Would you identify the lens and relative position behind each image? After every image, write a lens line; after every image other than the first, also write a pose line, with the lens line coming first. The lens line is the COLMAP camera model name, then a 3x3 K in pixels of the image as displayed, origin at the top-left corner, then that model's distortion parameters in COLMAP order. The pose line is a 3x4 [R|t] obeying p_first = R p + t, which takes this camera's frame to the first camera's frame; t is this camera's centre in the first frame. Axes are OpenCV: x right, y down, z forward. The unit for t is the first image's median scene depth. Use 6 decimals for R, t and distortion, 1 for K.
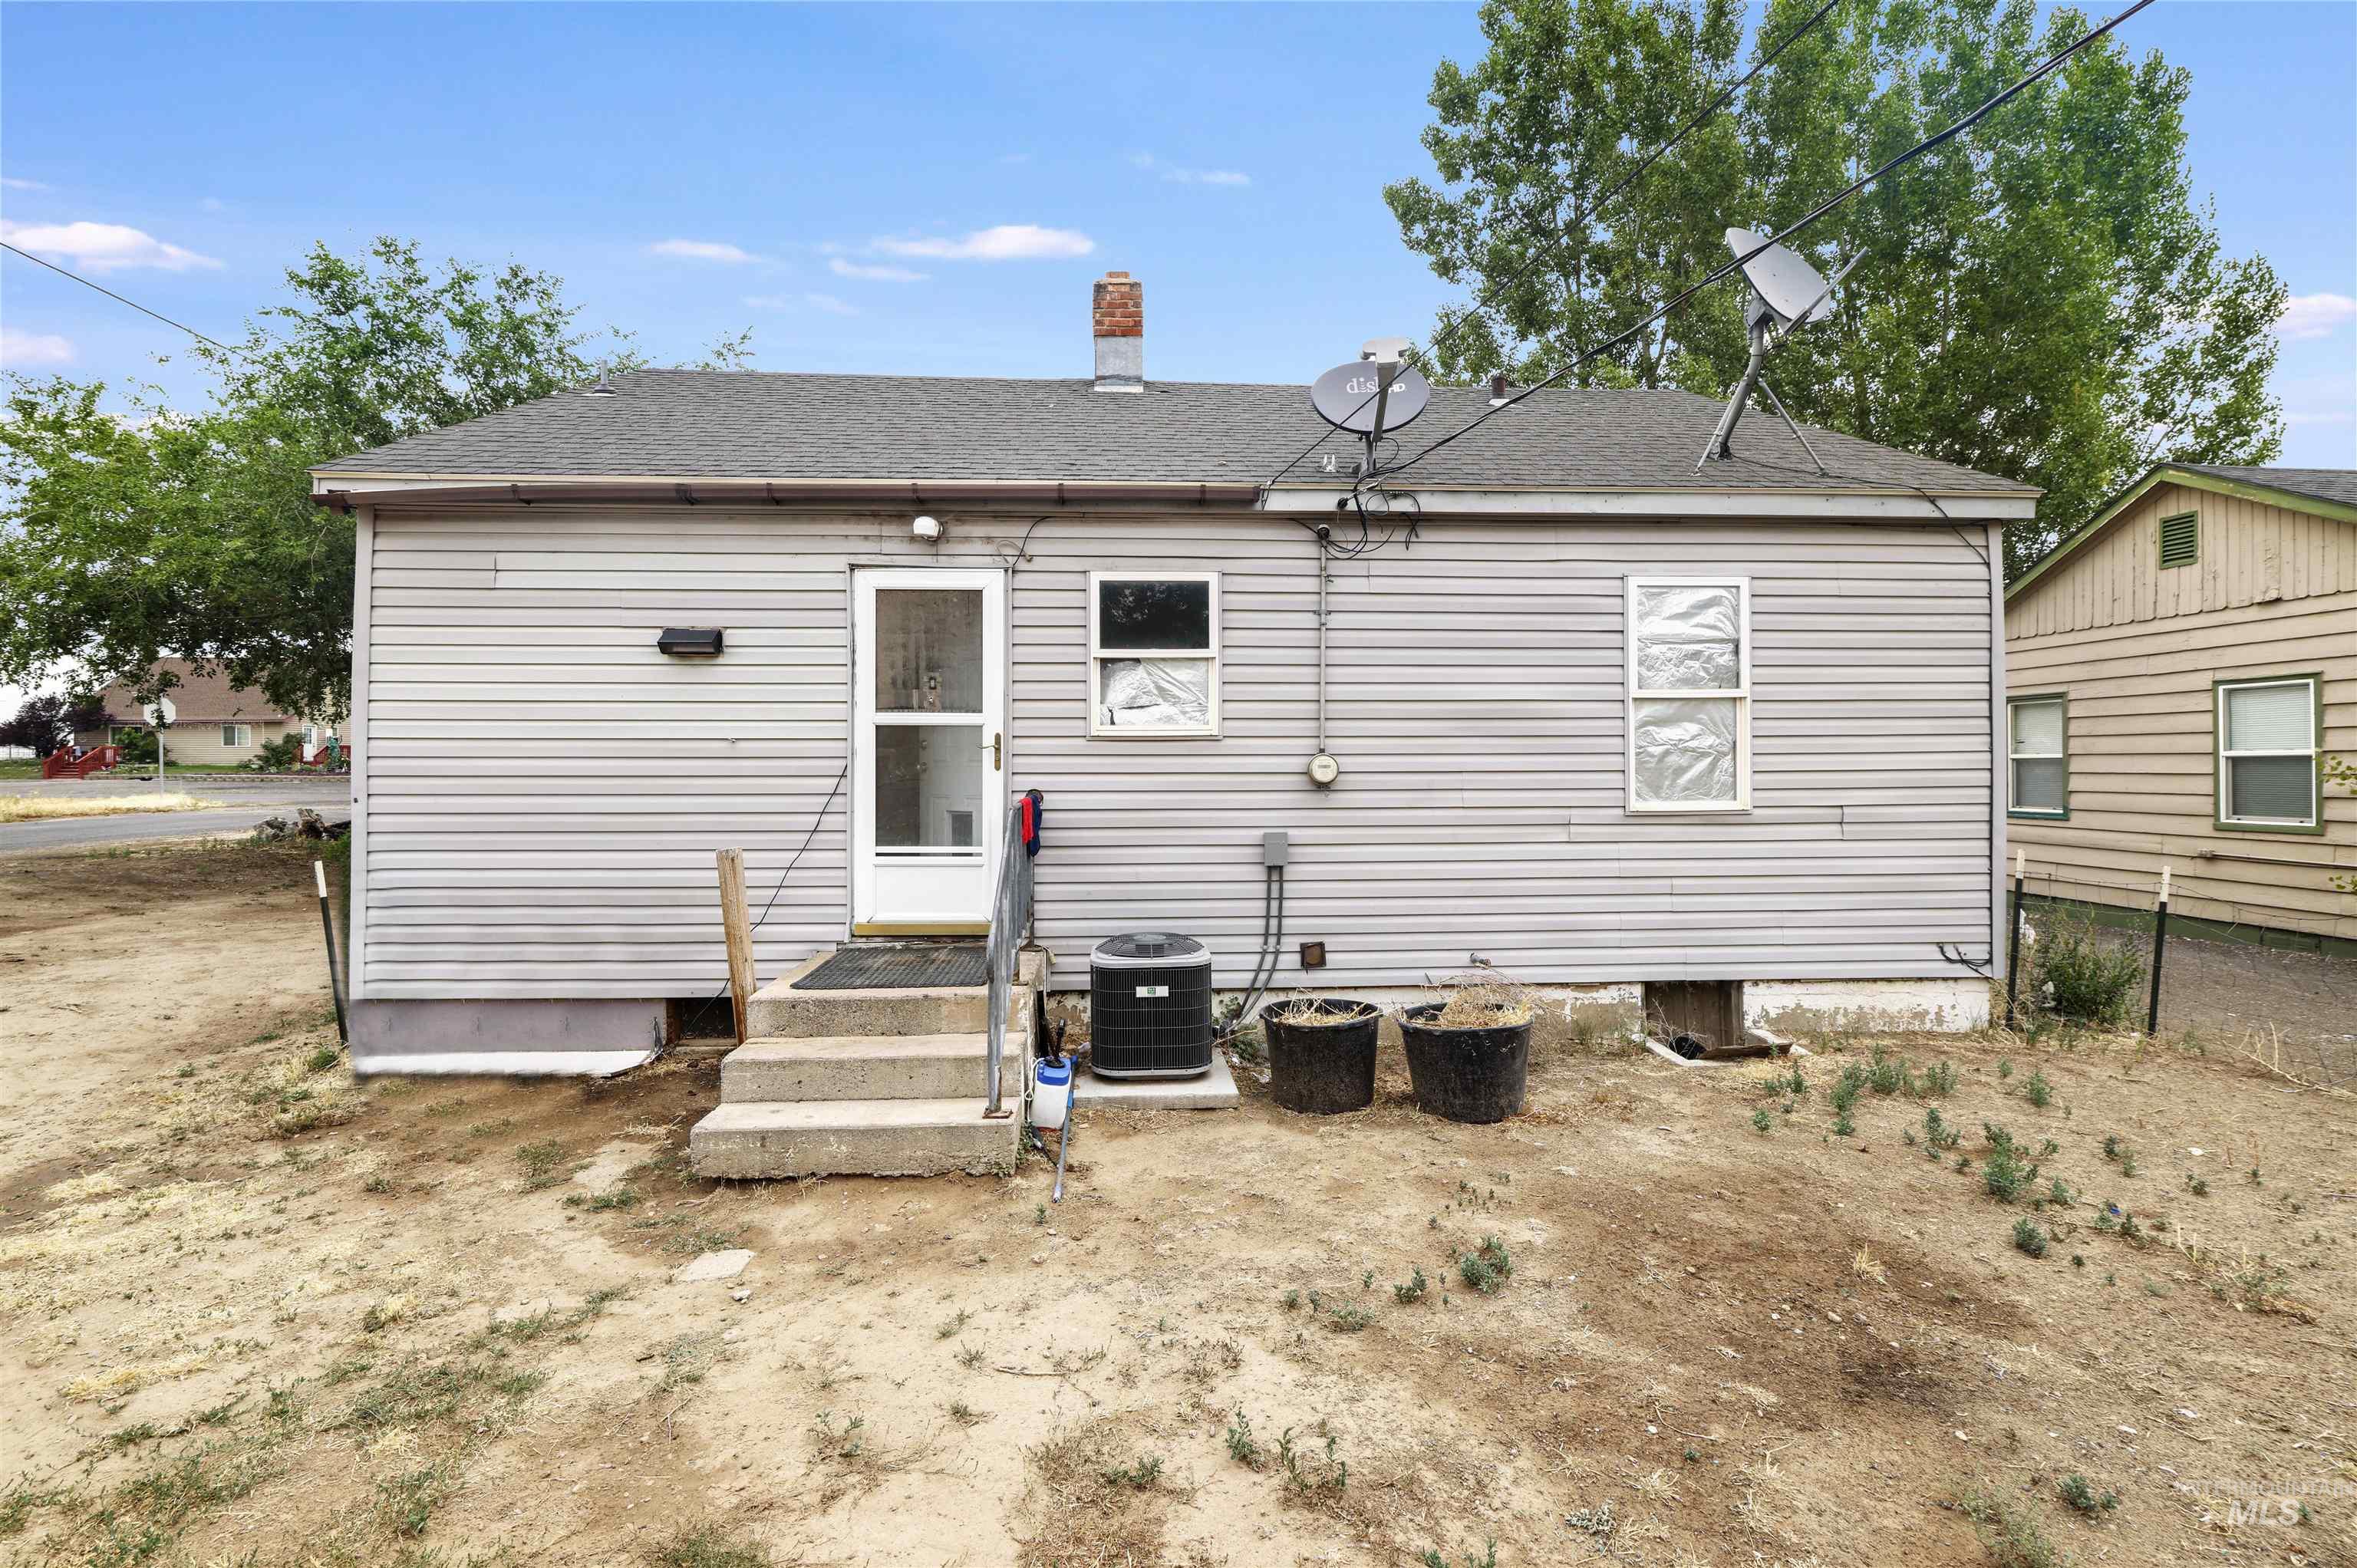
lens RADIAL K [[1007.8, 0, 1177.2], [0, 1007.8, 766.4], [0, 0, 1]] dist [-0.000349, 0.000031]
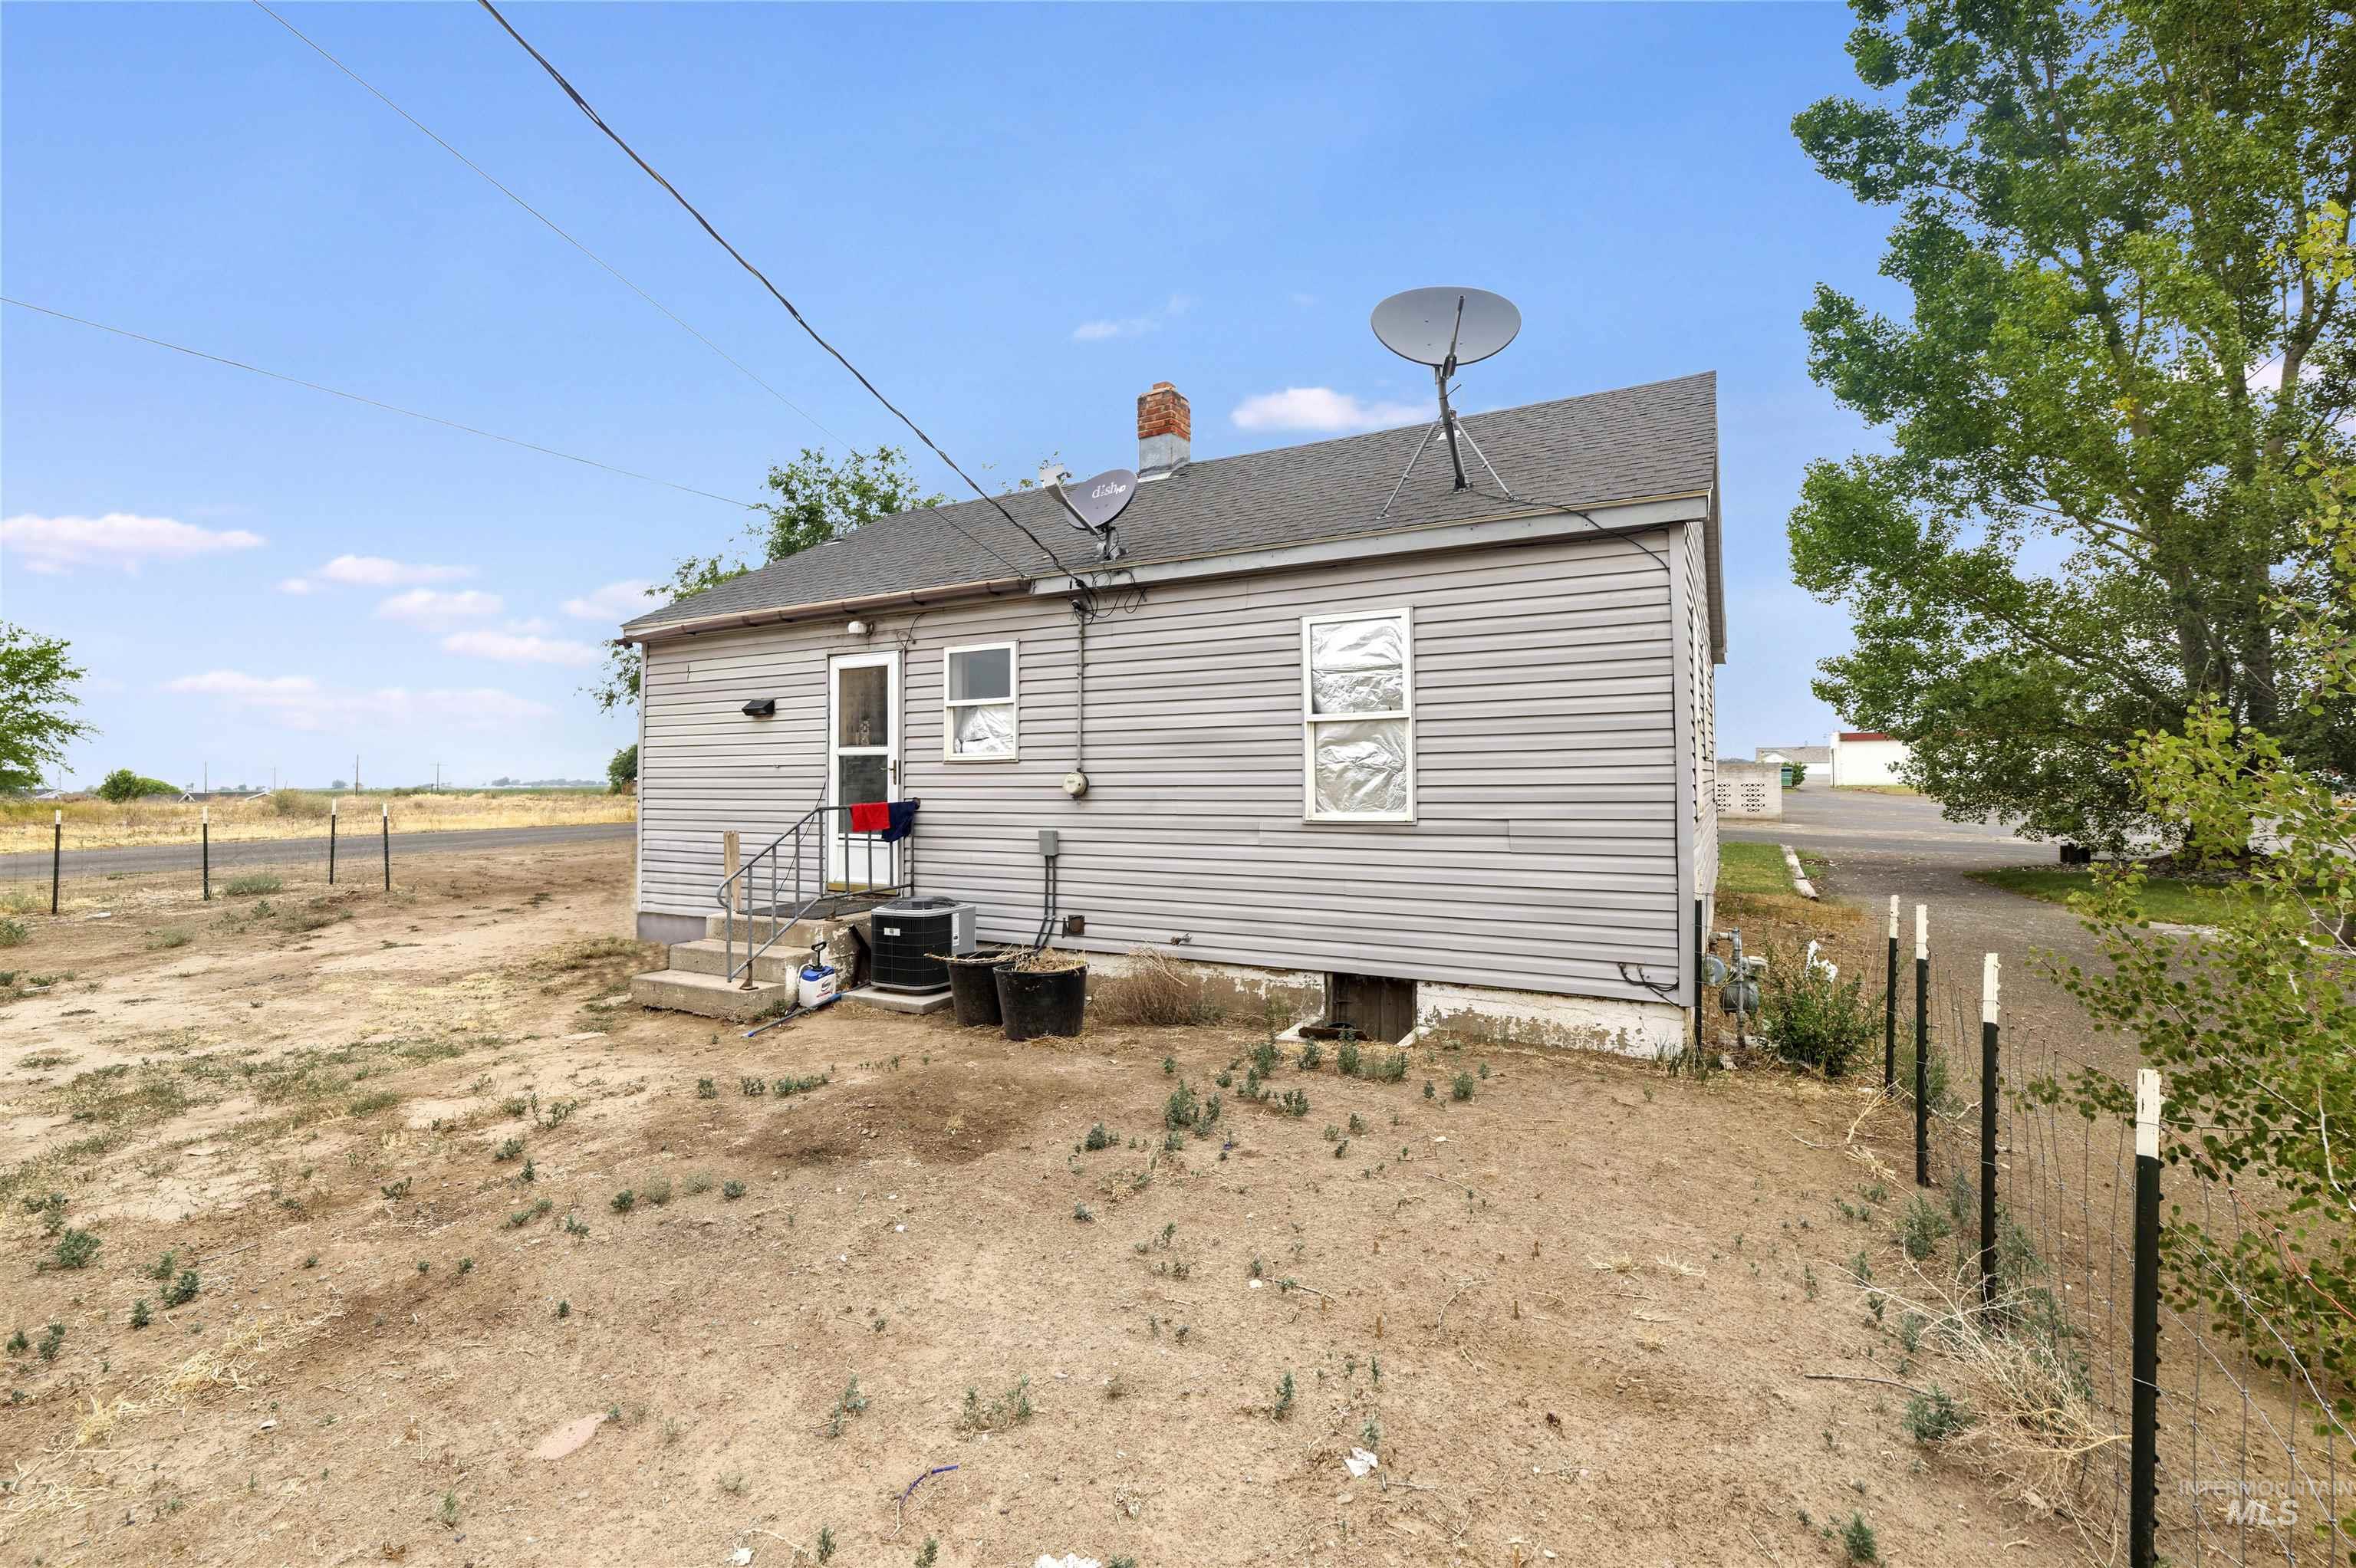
lens RADIAL K [[993.8, 0, 1175.2], [0, 993.8, 748.8], [0, 0, 1]] dist [-0.001984, -0.000199]
pose [[0.854580, -0.018344, -0.518996, 0.918740], [0.004013, 0.999579, -0.028723, -0.005151], [0.519305, 0.022463, 0.854294, -0.046559]]
